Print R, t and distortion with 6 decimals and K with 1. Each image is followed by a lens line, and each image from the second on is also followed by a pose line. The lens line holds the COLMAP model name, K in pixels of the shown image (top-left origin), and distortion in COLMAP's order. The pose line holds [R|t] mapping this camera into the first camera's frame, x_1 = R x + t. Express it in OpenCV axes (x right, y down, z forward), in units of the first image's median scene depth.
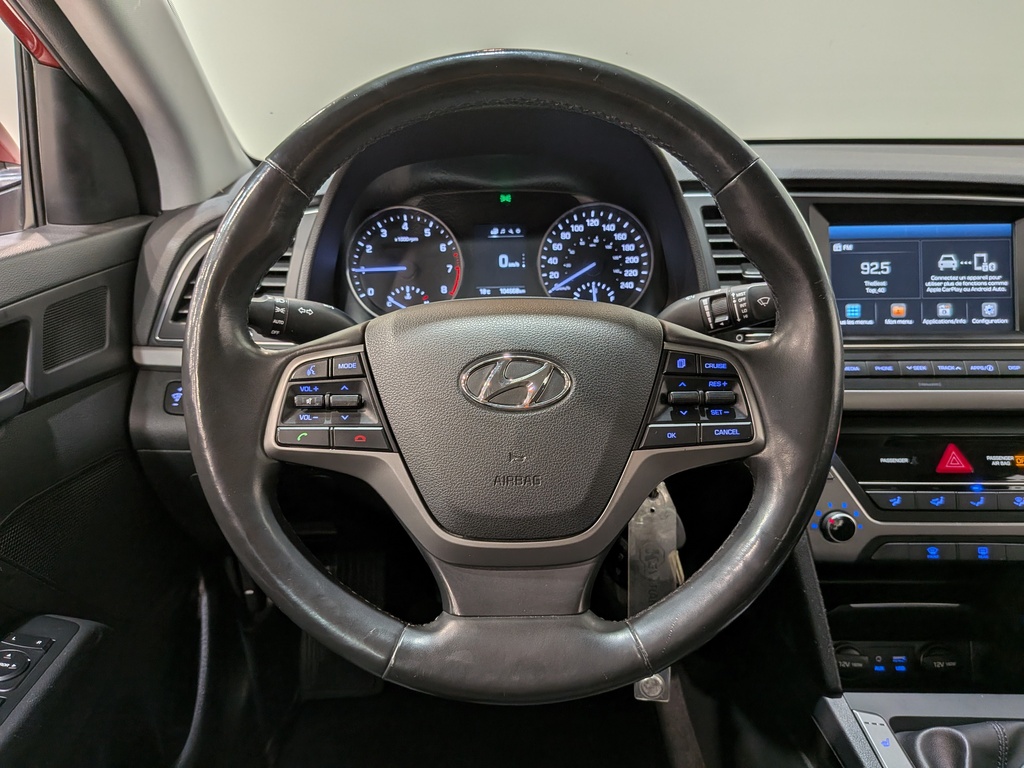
lens RADIAL K [[754.4, 0, 493.7], [0, 754.4, 387.7], [0, 0, 1]] dist [0.061197, -0.116964]
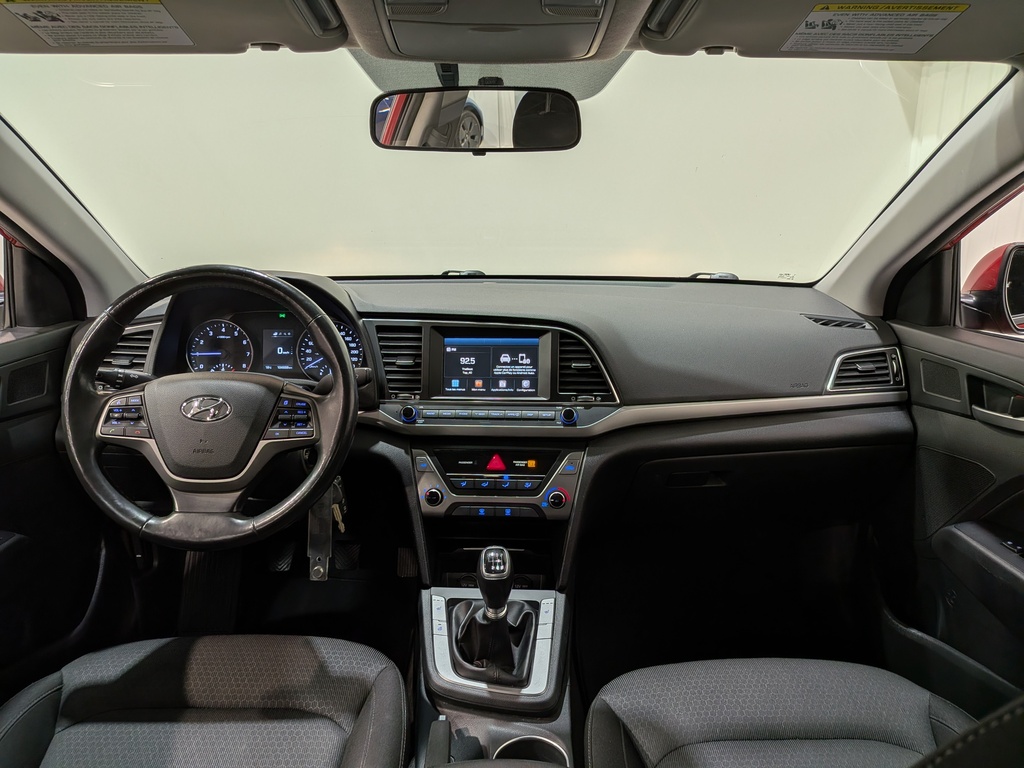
lens RADIAL K [[754.4, 0, 511.7], [0, 754.4, 400.2], [0, 0, 1]] dist [0.061197, -0.116964]
pose [[0.999635, 0.021995, 0.015701, 0.585200], [-0.020716, 0.996781, -0.077446, 0.080308], [-0.017354, 0.077093, 0.996873, -0.839068]]
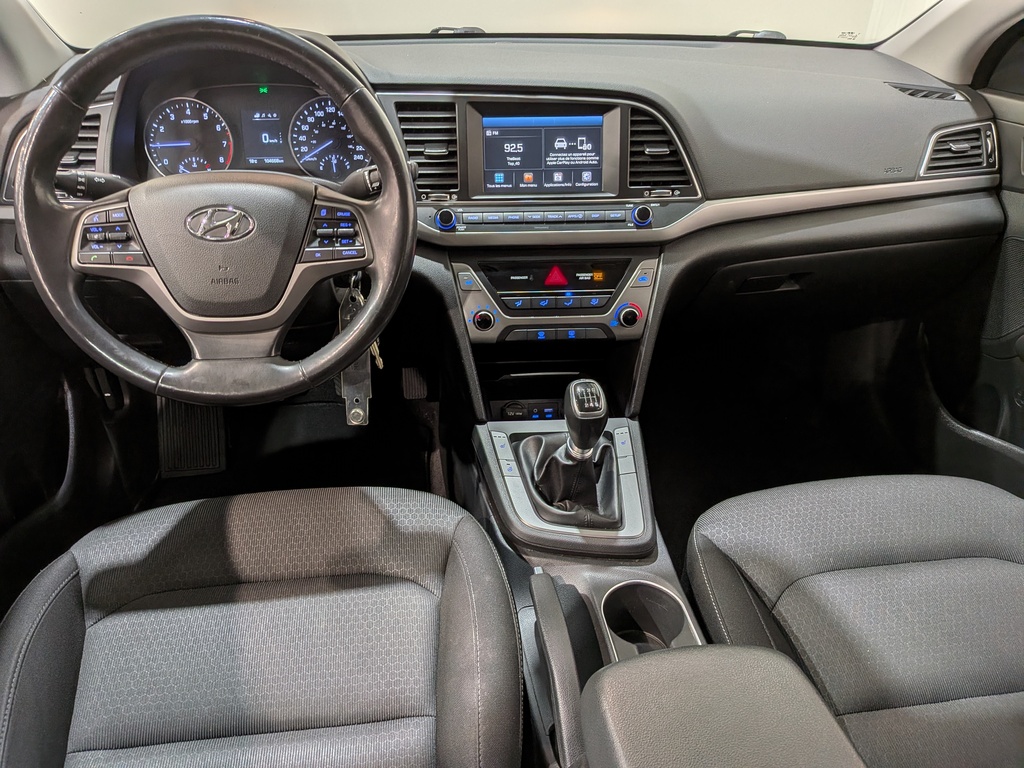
lens RADIAL K [[754.4, 0, 500.8], [0, 754.4, 395.9], [0, 0, 1]] dist [0.061197, -0.116964]
pose [[0.991749, -0.037020, 0.122732, 0.277685], [0.012608, 0.980921, 0.193998, 0.031216], [-0.127572, -0.190850, 0.973294, -0.537381]]
